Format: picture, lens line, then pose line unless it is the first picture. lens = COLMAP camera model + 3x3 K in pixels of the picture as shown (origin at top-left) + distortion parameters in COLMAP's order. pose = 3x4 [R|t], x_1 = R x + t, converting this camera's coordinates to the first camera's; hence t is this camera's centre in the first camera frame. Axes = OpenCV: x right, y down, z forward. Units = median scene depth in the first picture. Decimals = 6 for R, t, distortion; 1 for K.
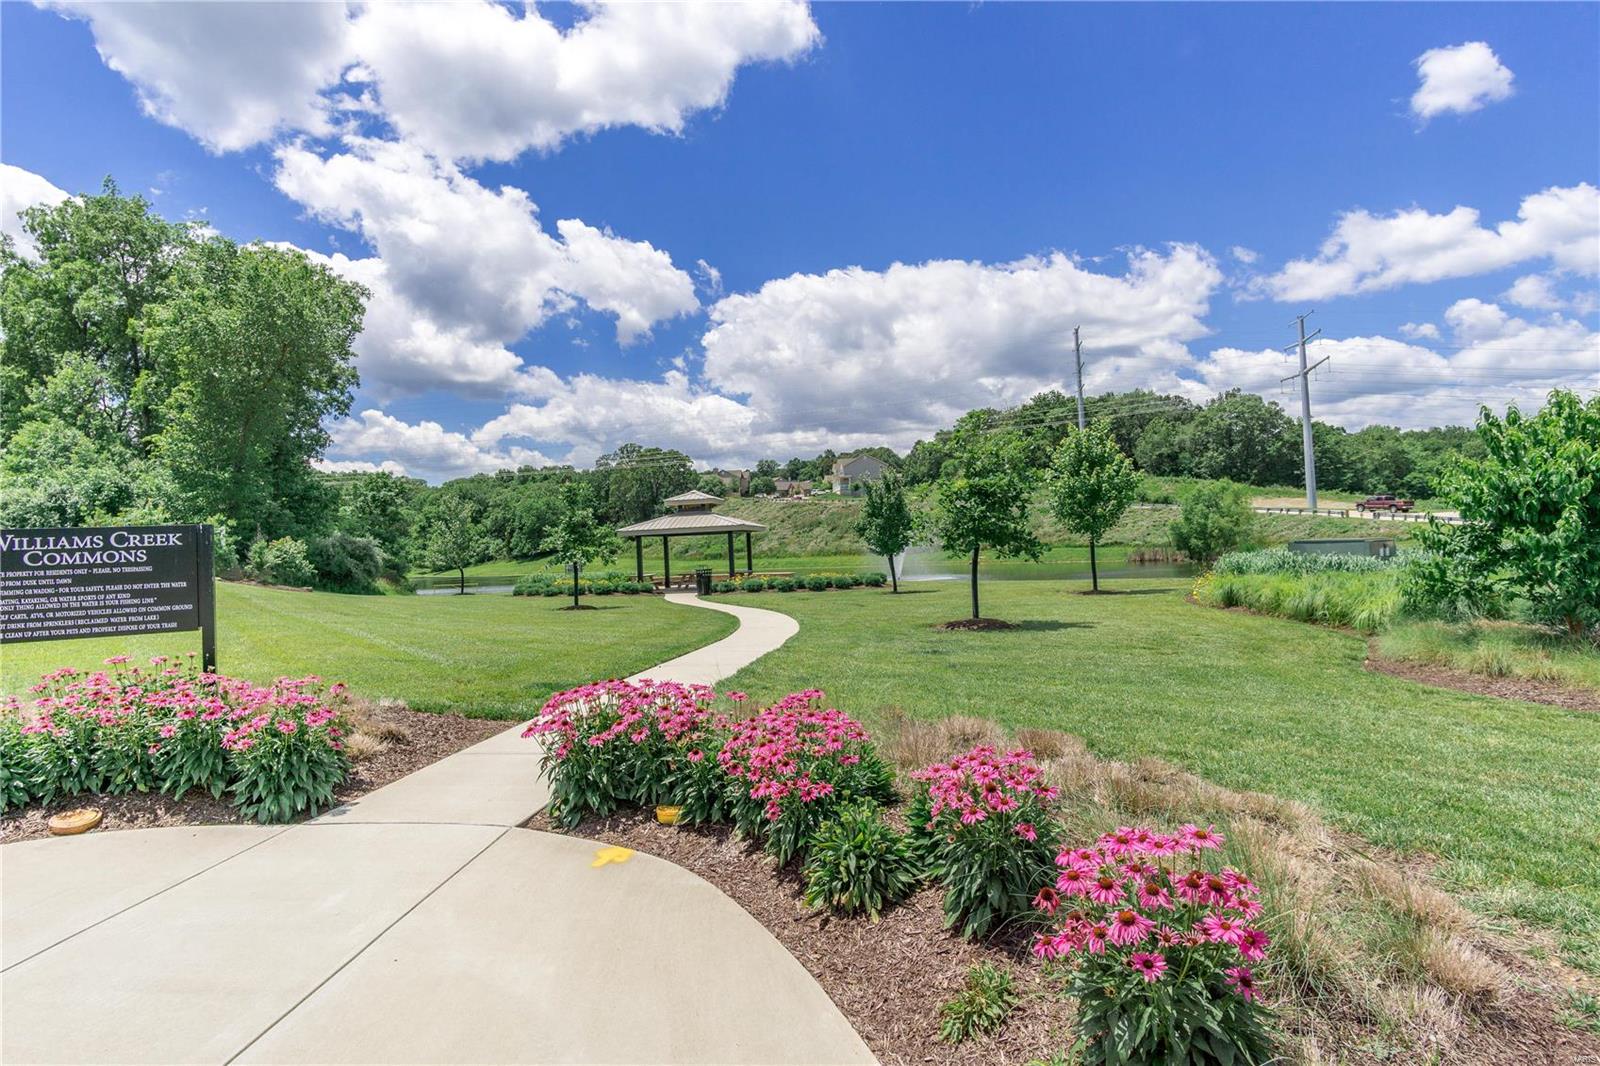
lens RADIAL K [[855.0, 0, 789.6], [0, 855.0, 511.7], [0, 0, 1]] dist [-0.001628, -0.000022]
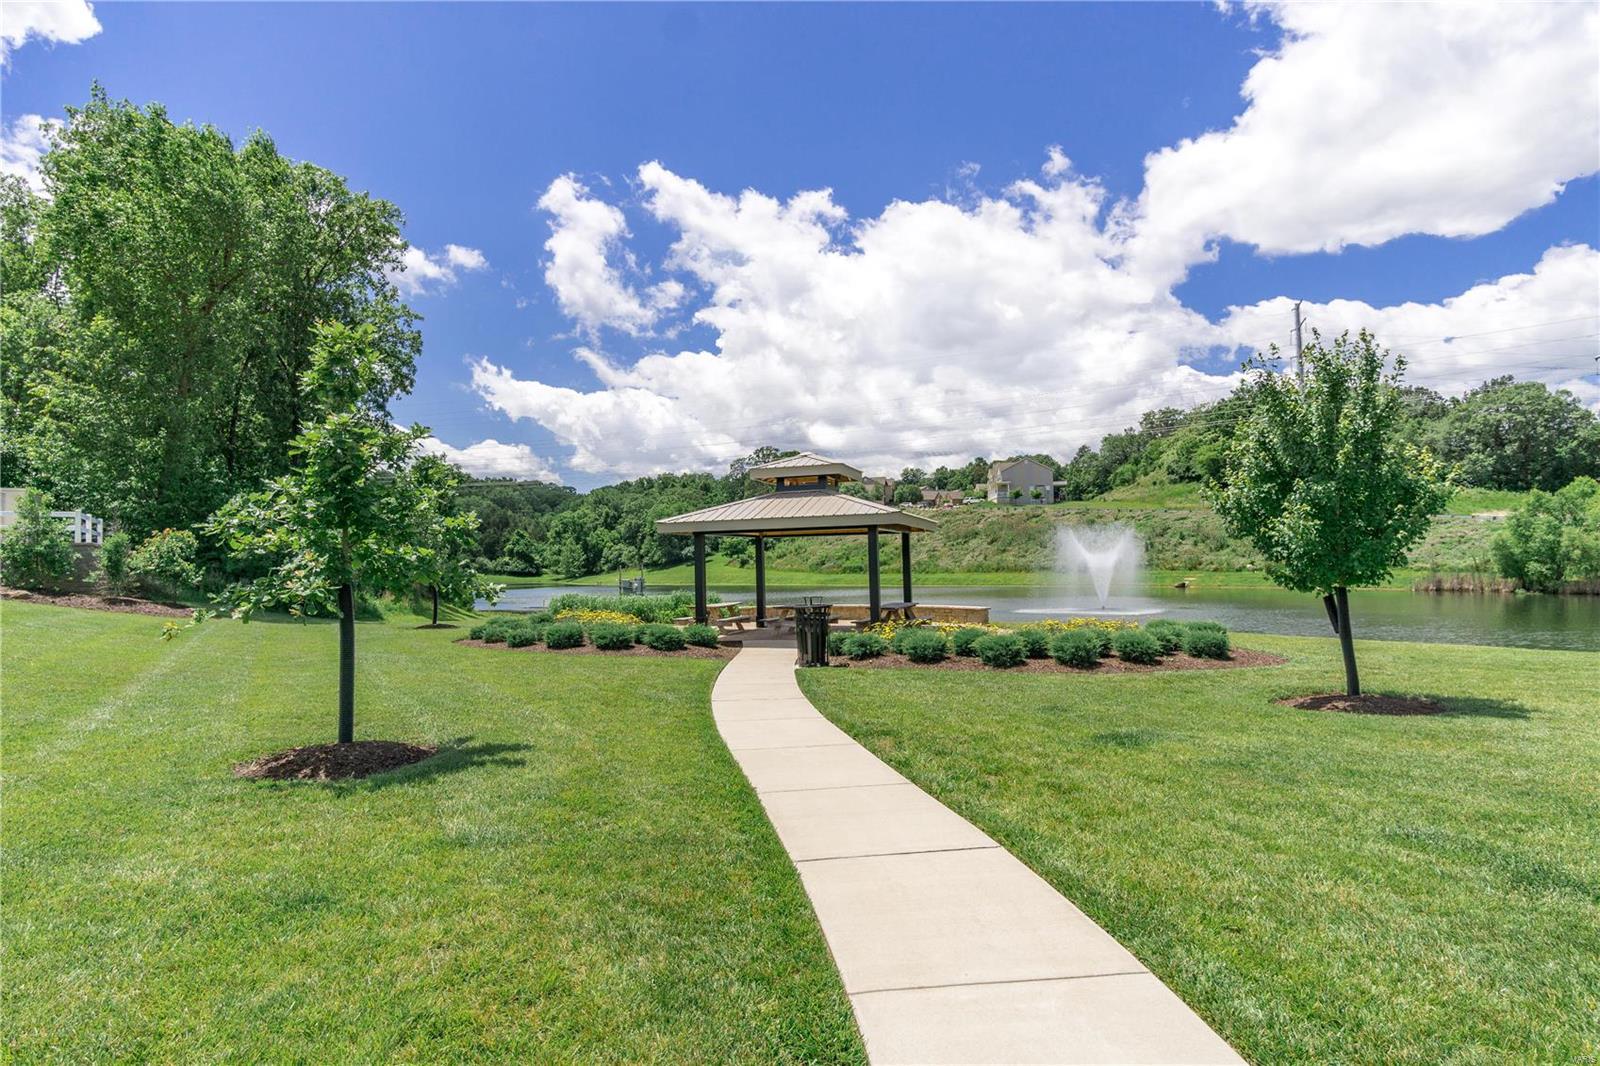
lens RADIAL K [[855.0, 0, 789.6], [0, 855.0, 511.7], [0, 0, 1]] dist [-0.001628, -0.000022]
pose [[0.986077, 0.012963, -0.165782, -0.006837], [-0.015373, 0.999794, -0.013264, 0.004458], [0.165575, 0.015628, 0.986073, 0.099671]]
